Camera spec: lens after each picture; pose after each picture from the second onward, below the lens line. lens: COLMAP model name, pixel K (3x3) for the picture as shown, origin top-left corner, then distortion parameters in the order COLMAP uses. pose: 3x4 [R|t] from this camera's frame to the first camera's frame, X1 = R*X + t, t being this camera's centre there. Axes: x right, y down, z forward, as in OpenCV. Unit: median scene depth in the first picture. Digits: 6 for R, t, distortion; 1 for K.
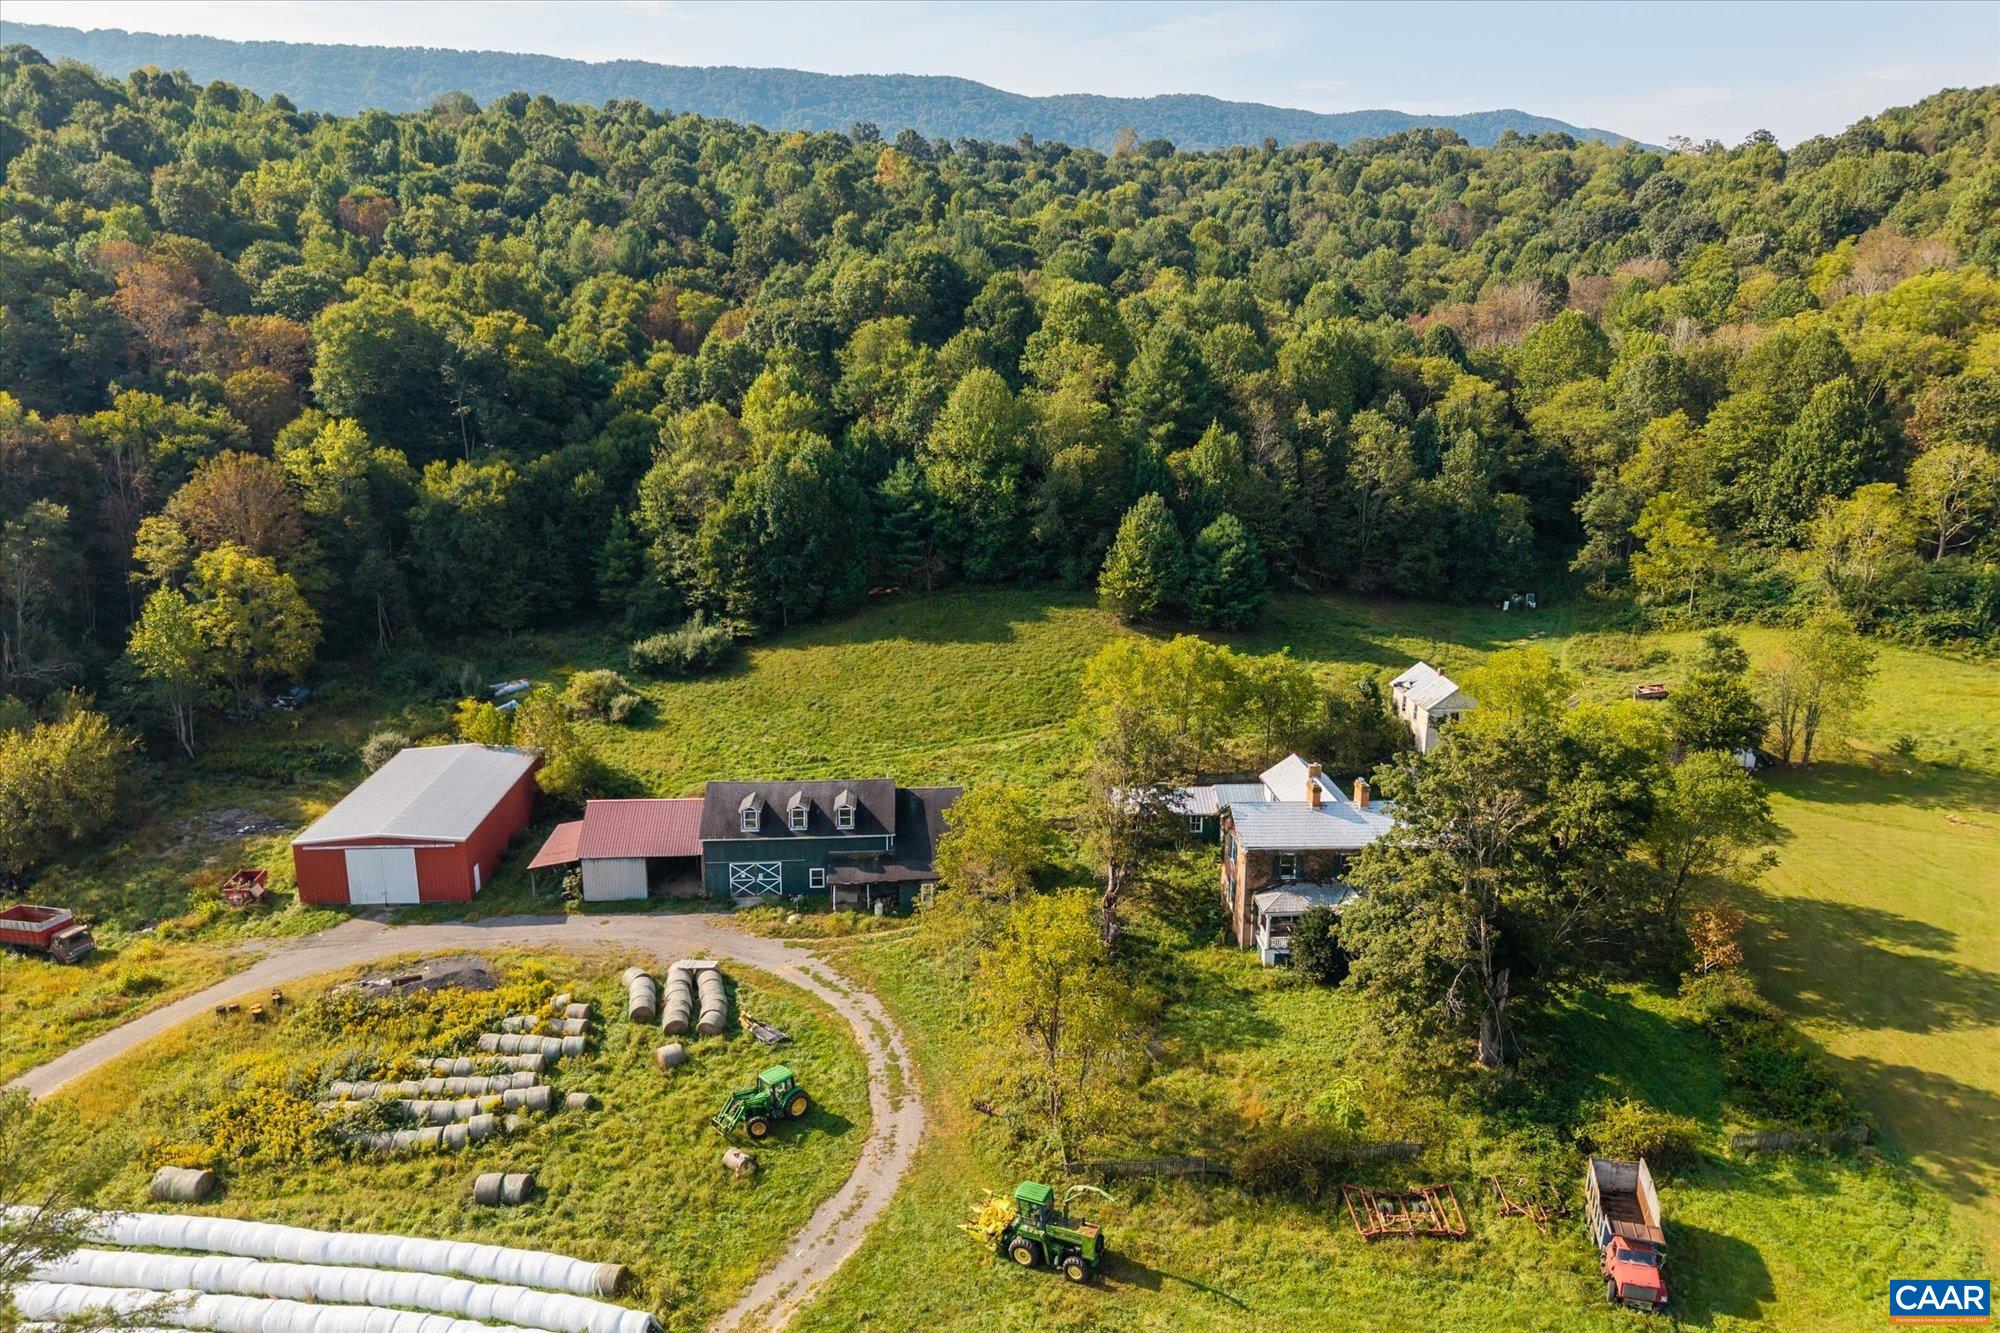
lens RADIAL K [[1343.3, 0, 1000.0], [0, 1343.3, 666.5], [0, 0, 1]] dist [0.002872, 0.006240]
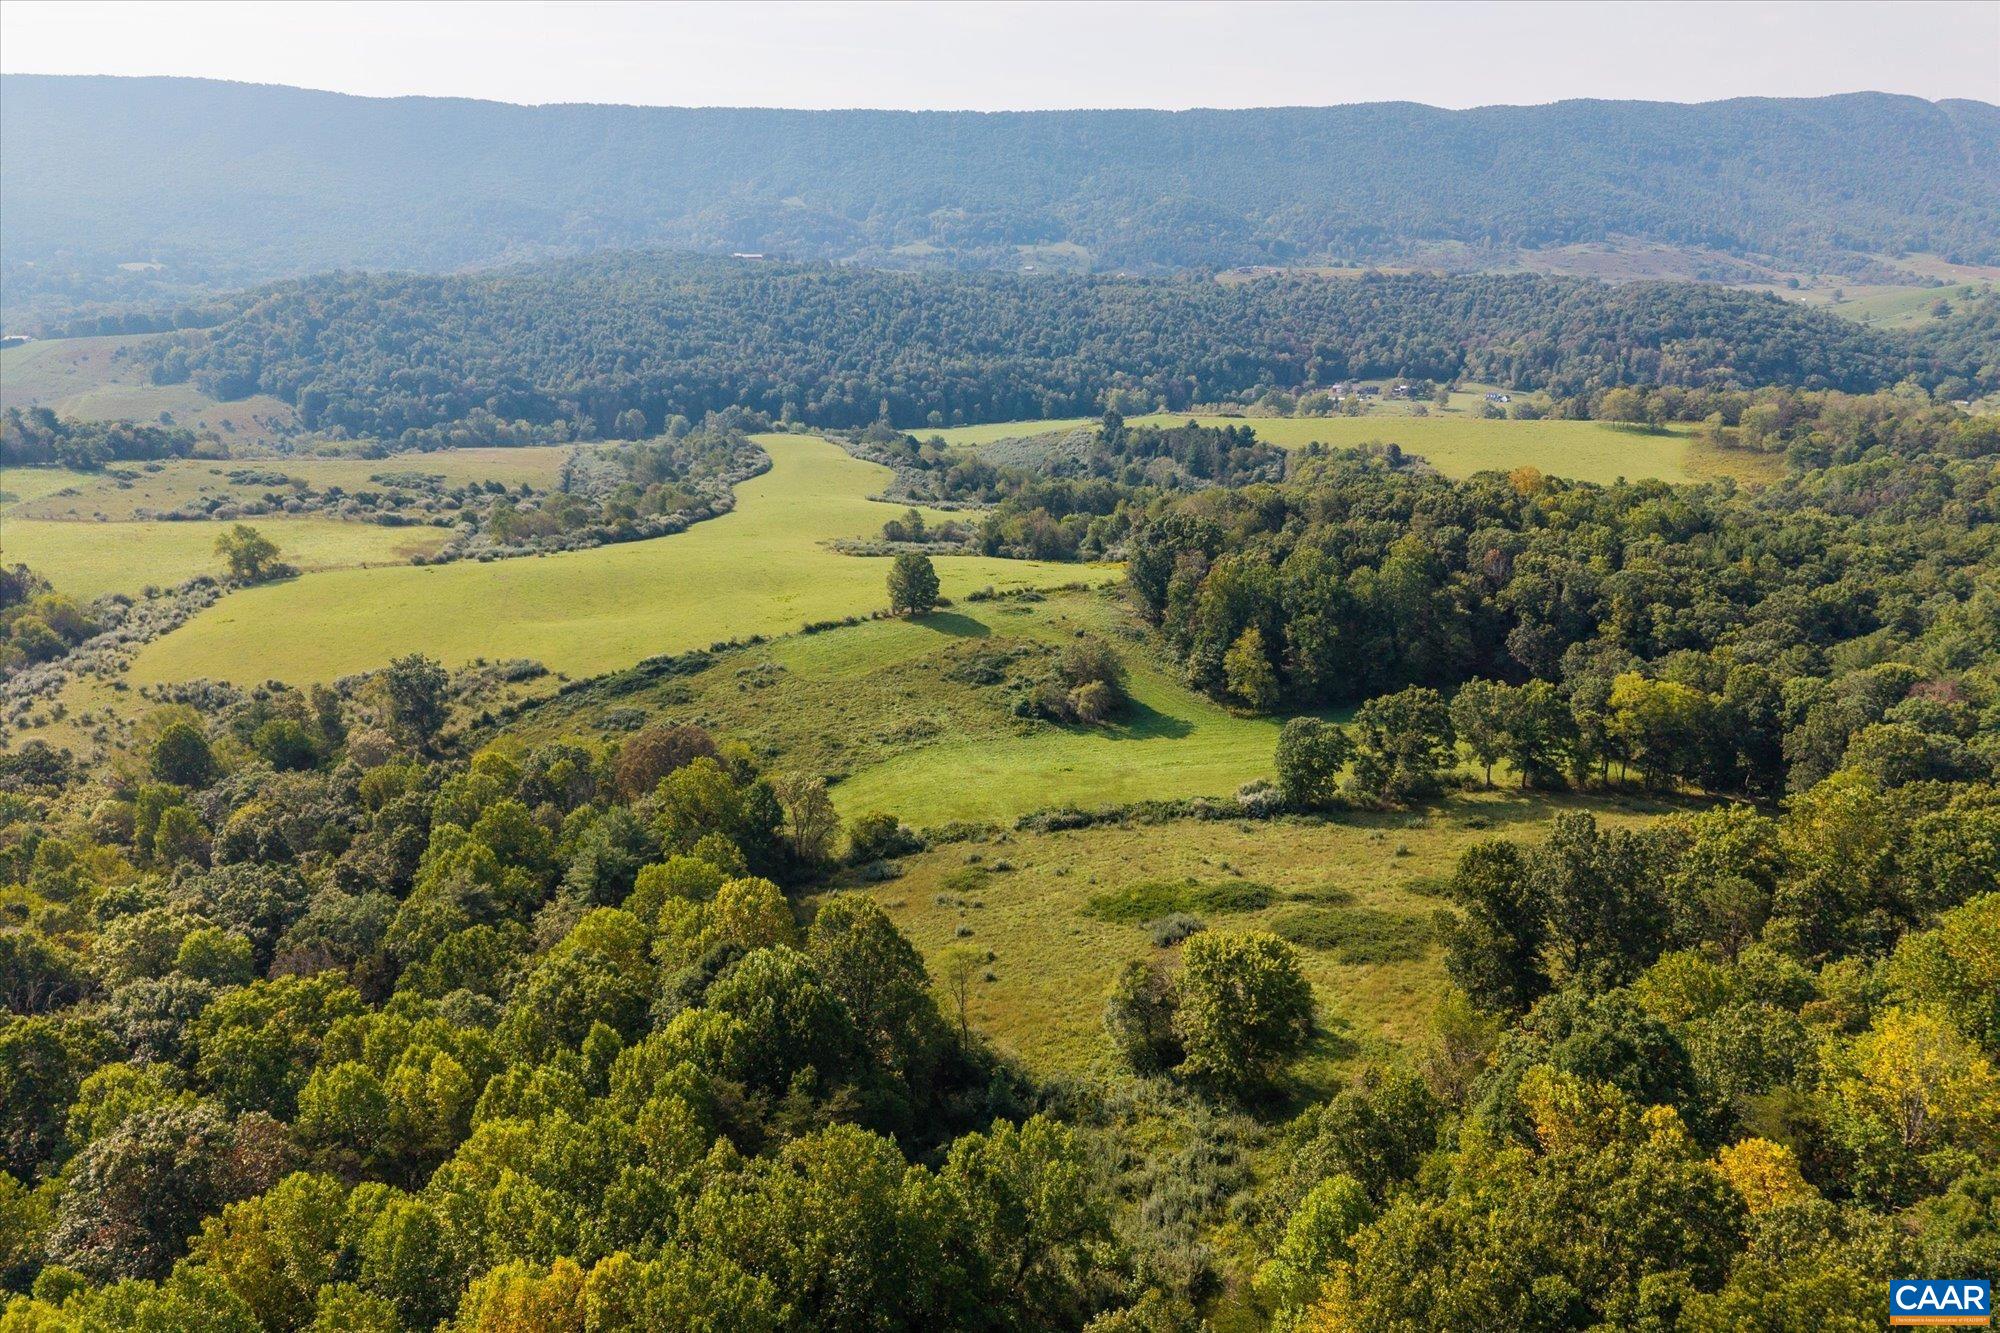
lens RADIAL K [[1345.2, 0, 1007.1], [0, 1345.2, 666.7], [0, 0, 1]] dist [0.054082, -0.056631]
pose [[0.955514, 0.091742, -0.280315, 0.259699], [-0.071978, 0.994190, 0.080029, 1.200850], [0.286028, -0.056293, 0.956566, -7.694099]]
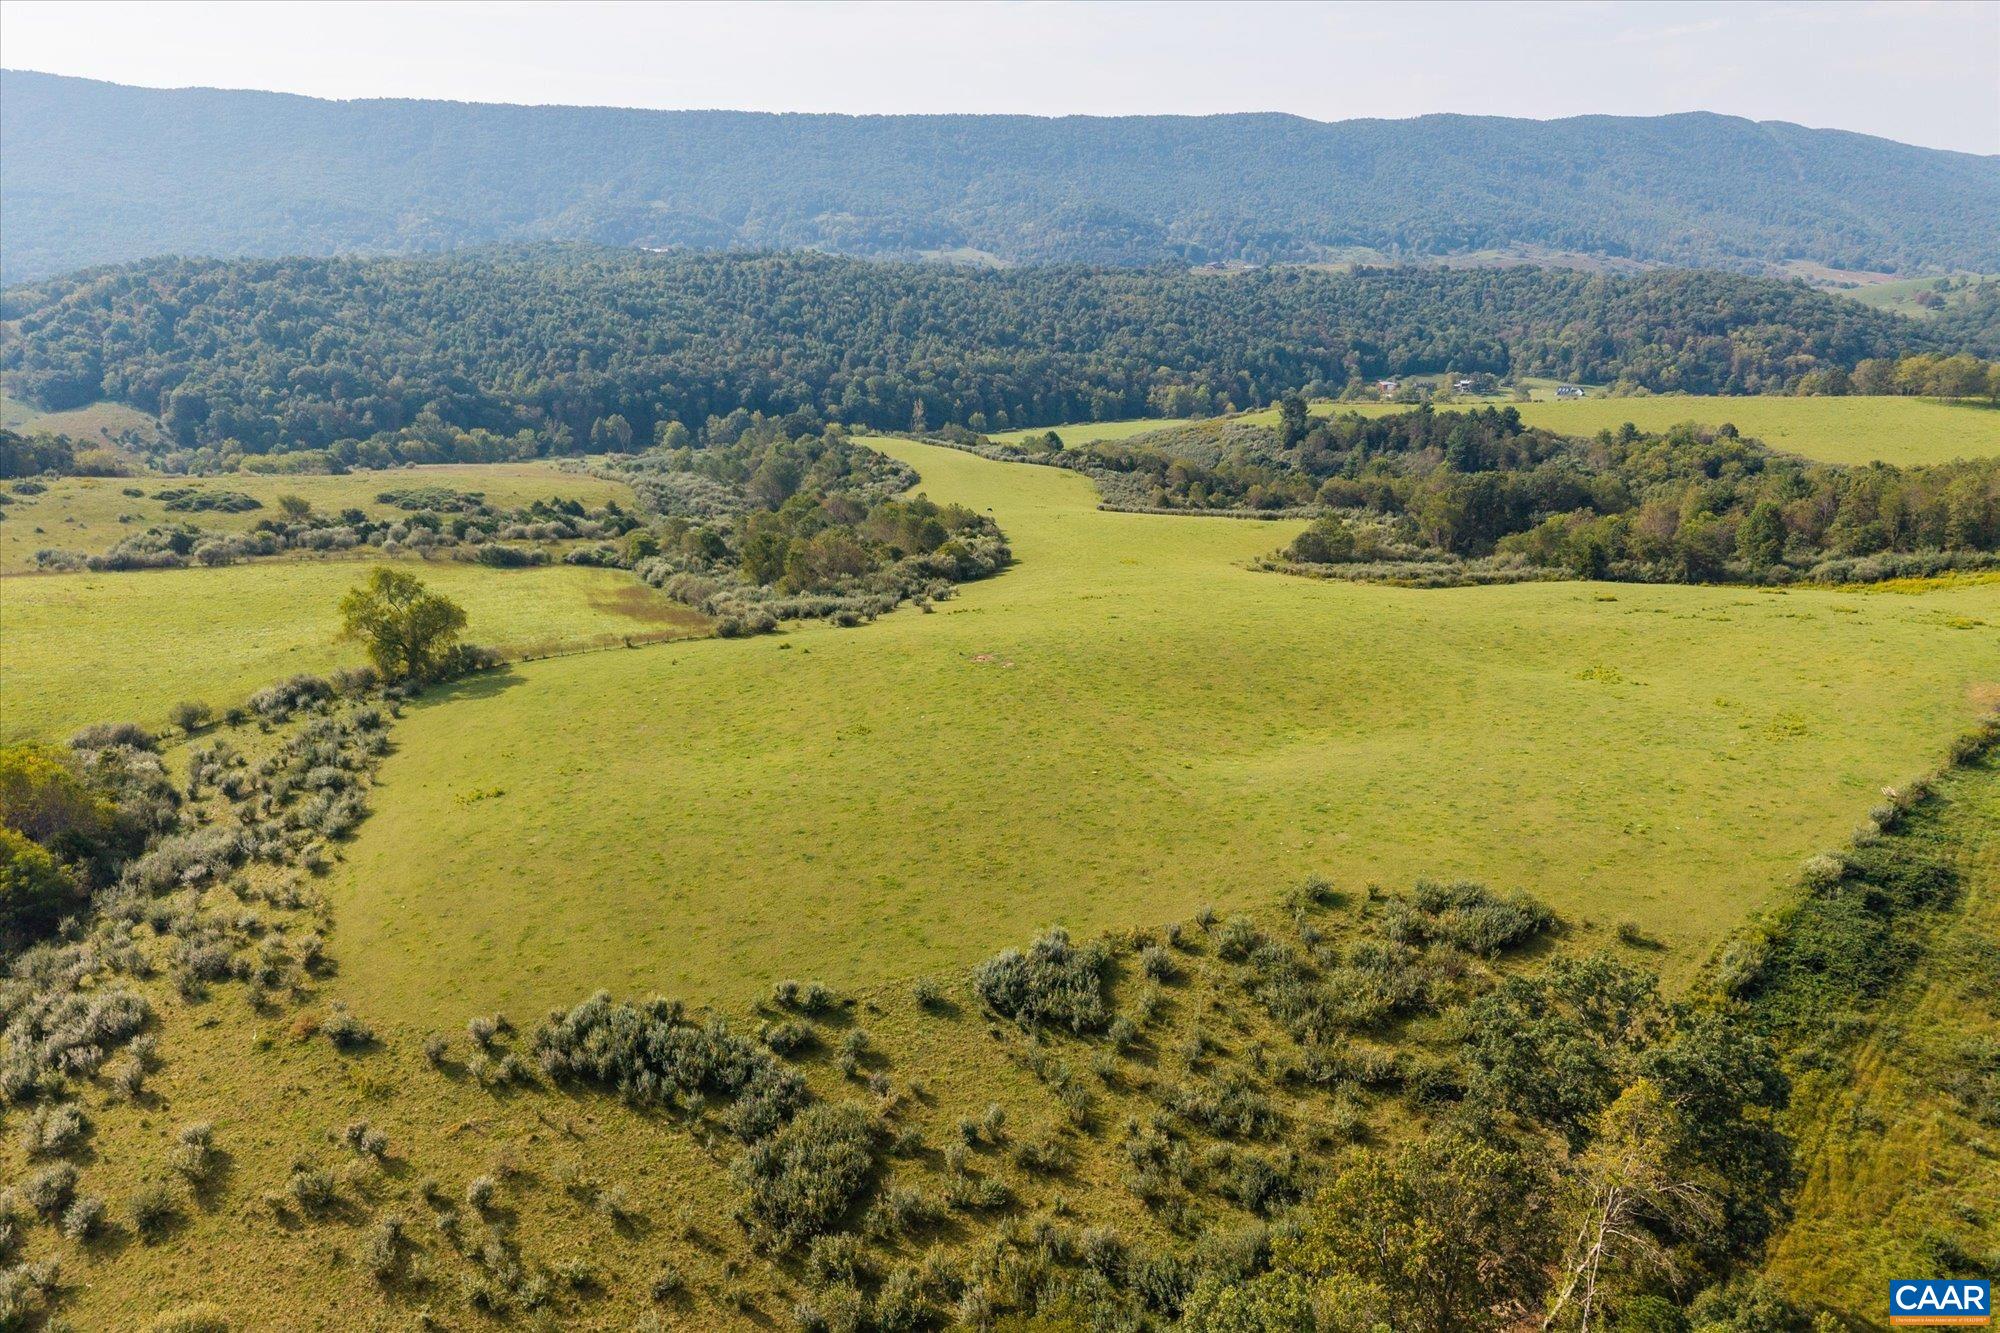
lens RADIAL K [[1342.2, 0, 1004.8], [0, 1342.2, 664.6], [0, 0, 1]] dist [0.060112, -0.067902]
pose [[0.987868, 0.044478, -0.148793, -1.121932], [-0.037369, 0.998038, 0.050239, 1.247745], [0.150736, -0.044070, 0.987591, -6.774543]]
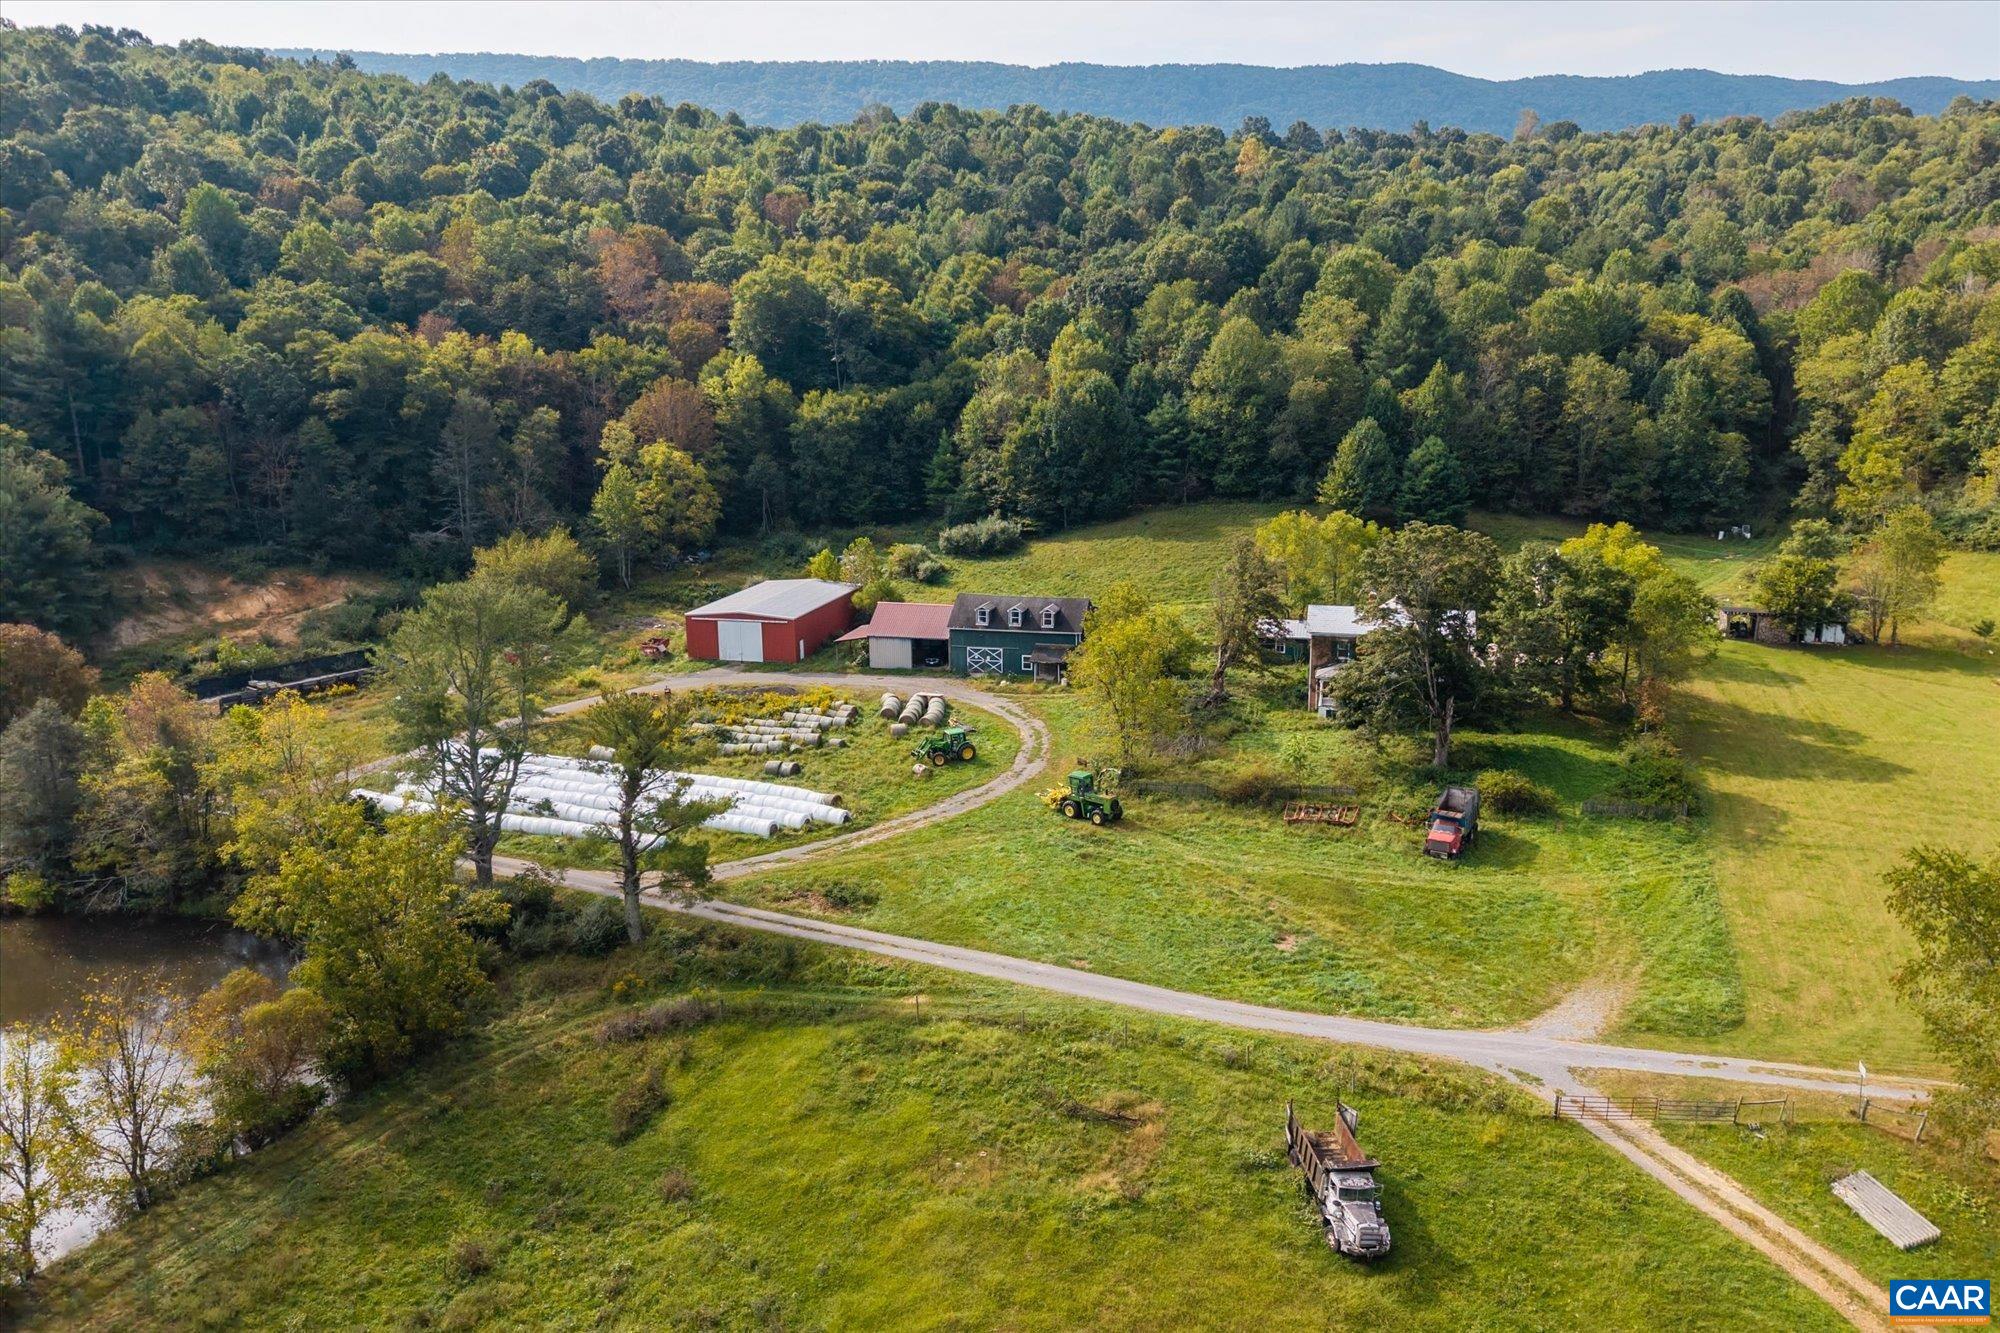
lens RADIAL K [[1456.1, 0, 1090.9], [0, 1456.1, 675.2], [0, 0, 1]] dist [0.029318, -0.037298]
pose [[0.970044, 0.052112, -0.237276, 0.161514], [-0.056914, 0.998289, -0.013431, 0.106884], [0.236170, 0.026533, 0.971349, -0.250948]]
